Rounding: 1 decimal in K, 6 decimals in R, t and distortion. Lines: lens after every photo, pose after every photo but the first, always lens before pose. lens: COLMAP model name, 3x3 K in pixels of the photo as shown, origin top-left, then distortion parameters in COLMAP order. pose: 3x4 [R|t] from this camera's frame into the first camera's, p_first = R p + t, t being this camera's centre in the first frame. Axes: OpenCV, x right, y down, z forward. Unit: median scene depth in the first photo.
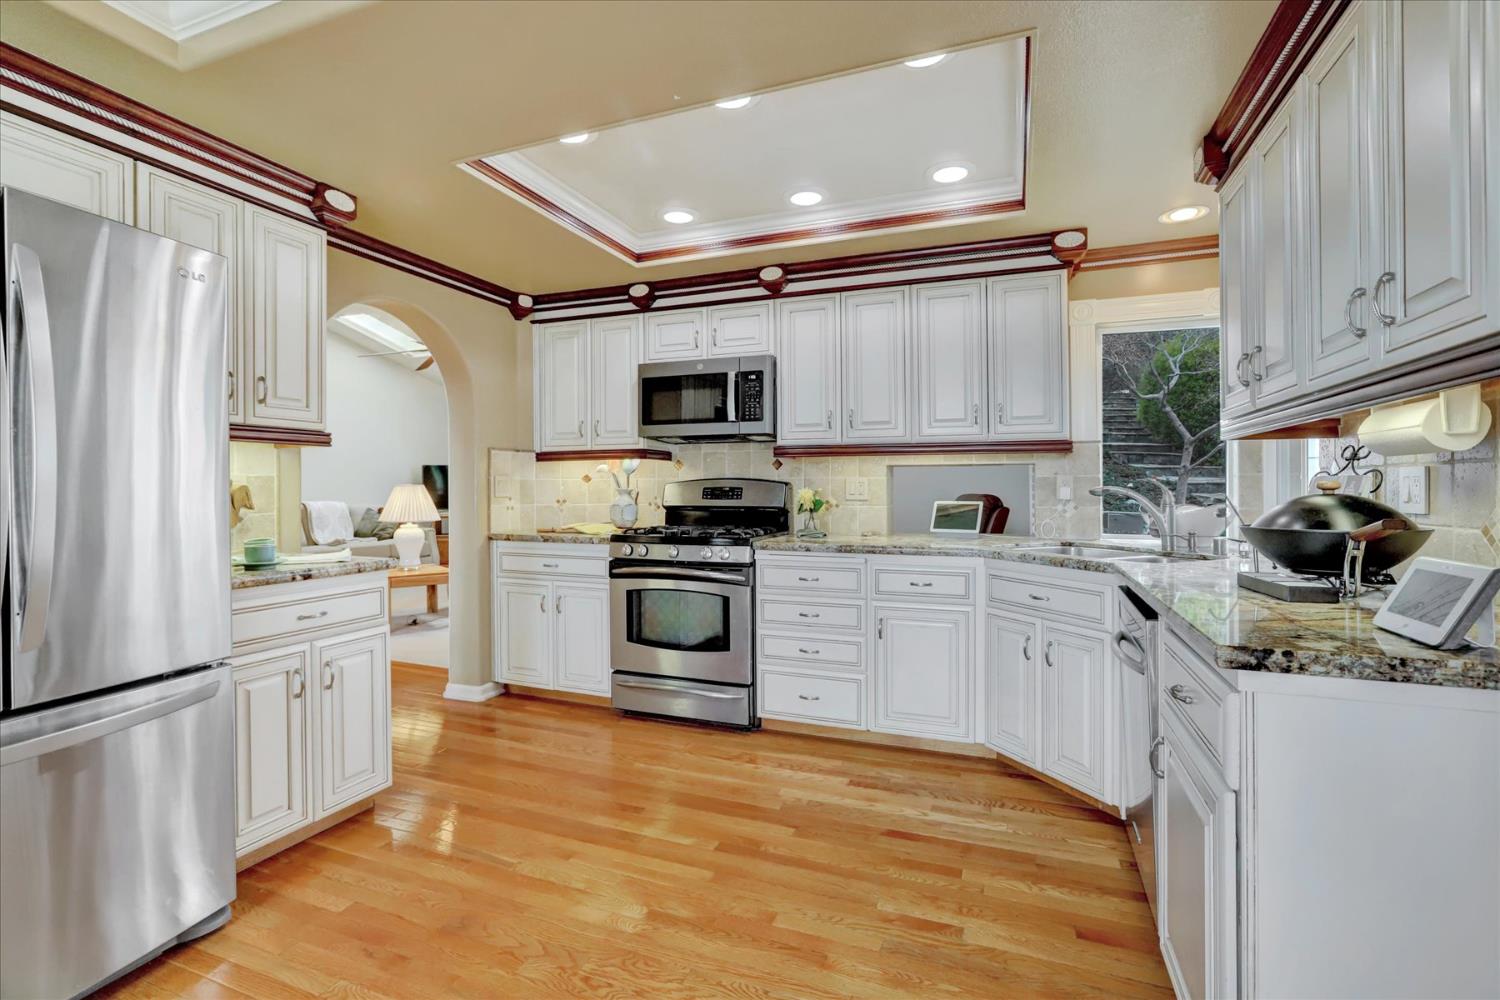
lens RADIAL K [[726.1, 0, 750.5], [0, 726.1, 487.5], [0, 0, 1]] dist [-0.044595, 0.023956]
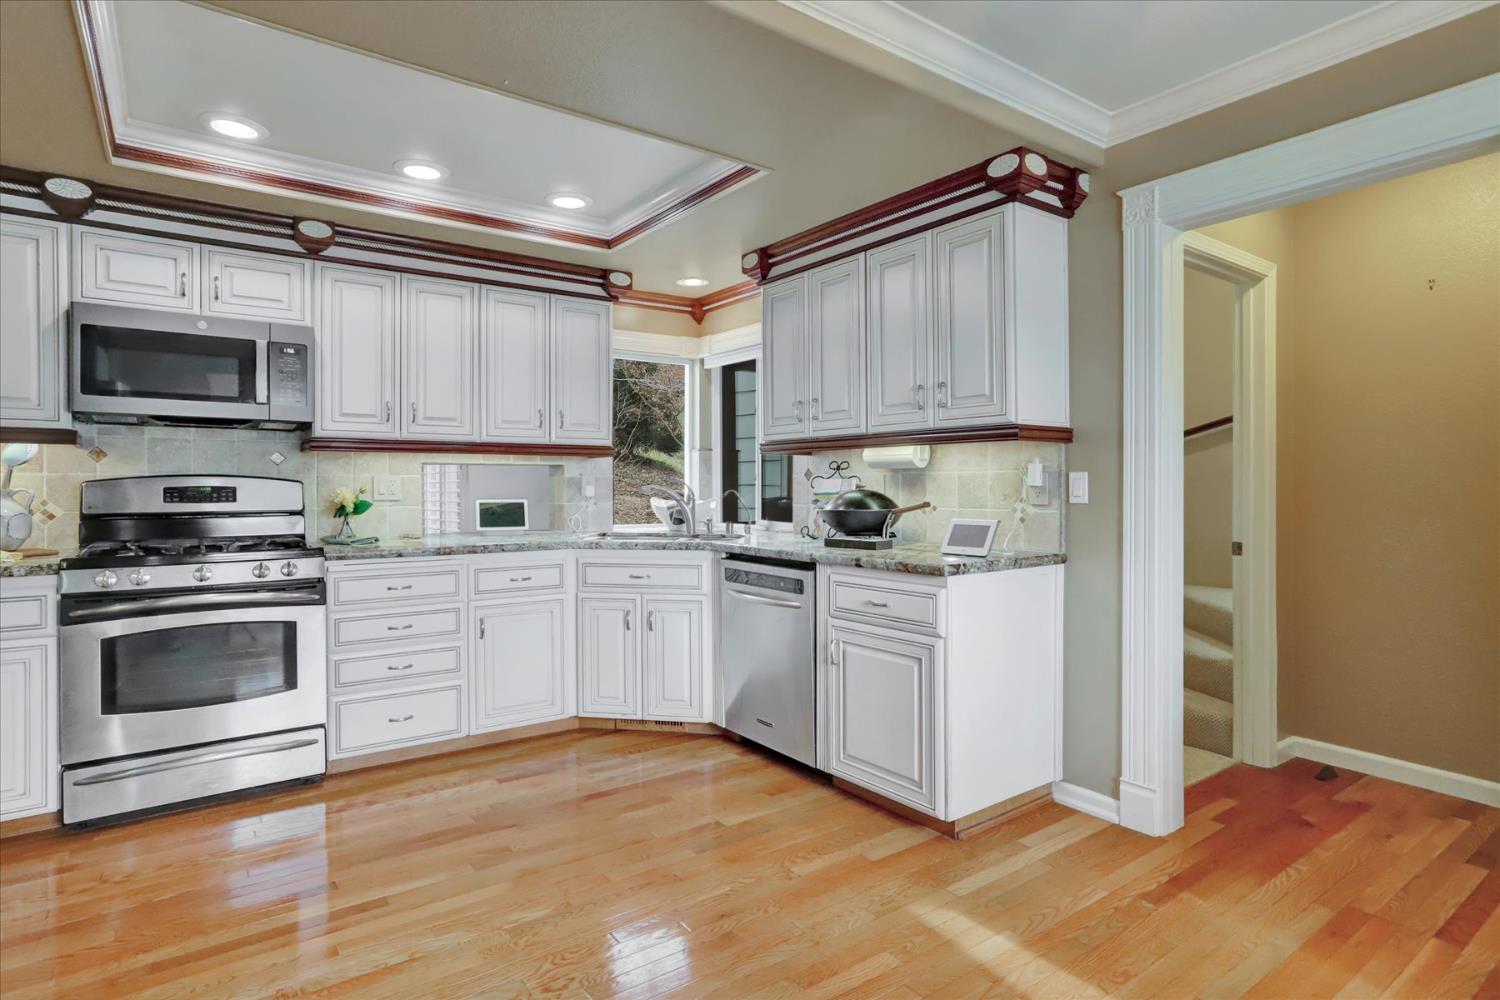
lens RADIAL K [[799.4, 0, 762.1], [0, 799.4, 486.6], [0, 0, 1]] dist [-0.030672, 0.035063]
pose [[0.525292, -0.002139, 0.850919, -0.521956], [0.001160, 0.999998, 0.001798, -0.001449], [-0.850921, 0.000043, 0.525293, 0.092322]]
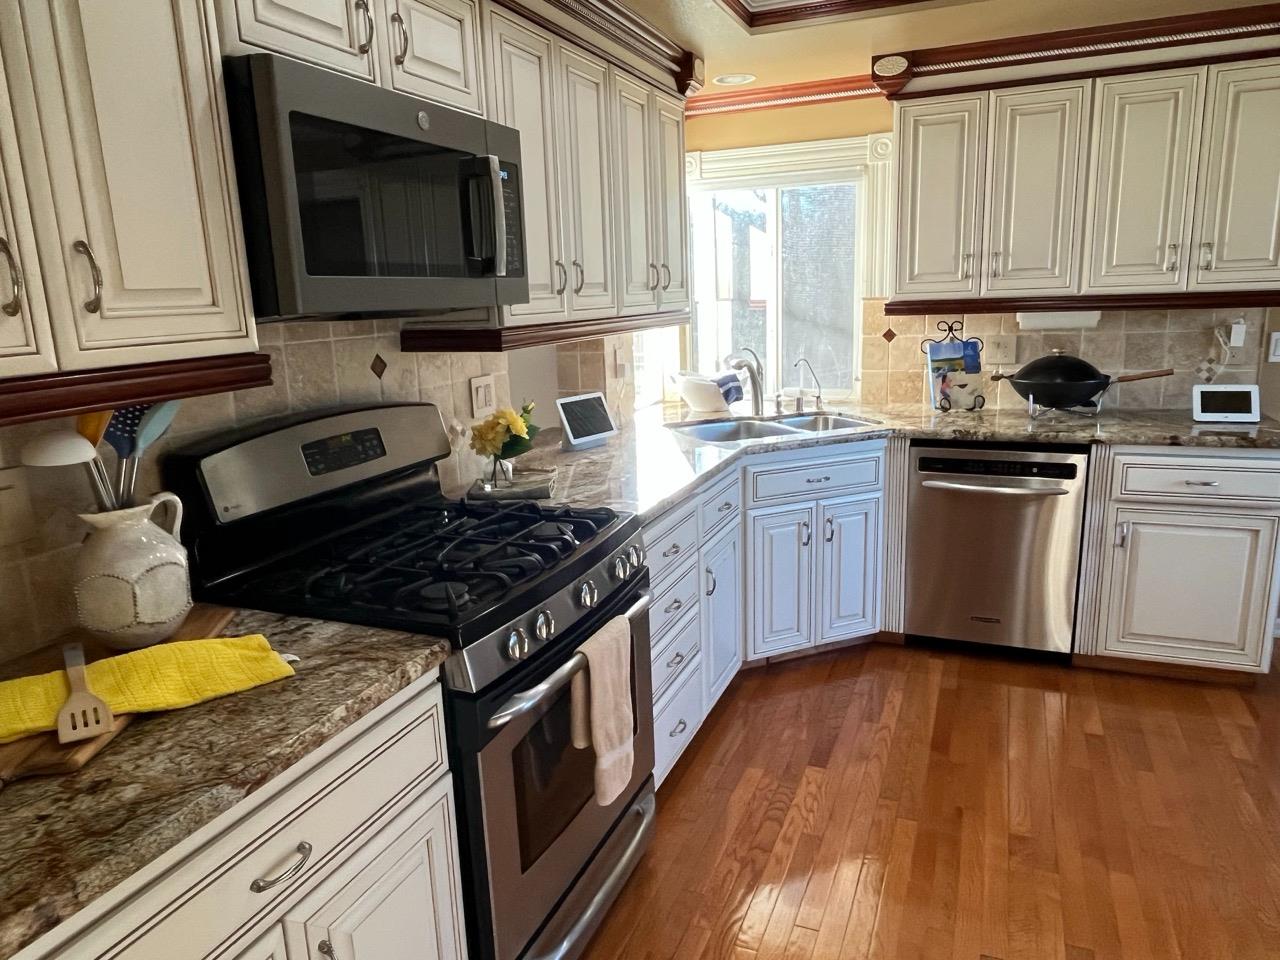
lens RADIAL K [[857.6, 0, 640.0], [0, 857.6, 480.0], [0, 0, 1]] dist [0.006811, 0.001113]
pose [[0.005430, -0.214755, 0.976653, -0.608122], [0.032941, 0.976176, 0.214467, -0.087003], [-0.999443, 0.031007, 0.012374, 1.003699]]
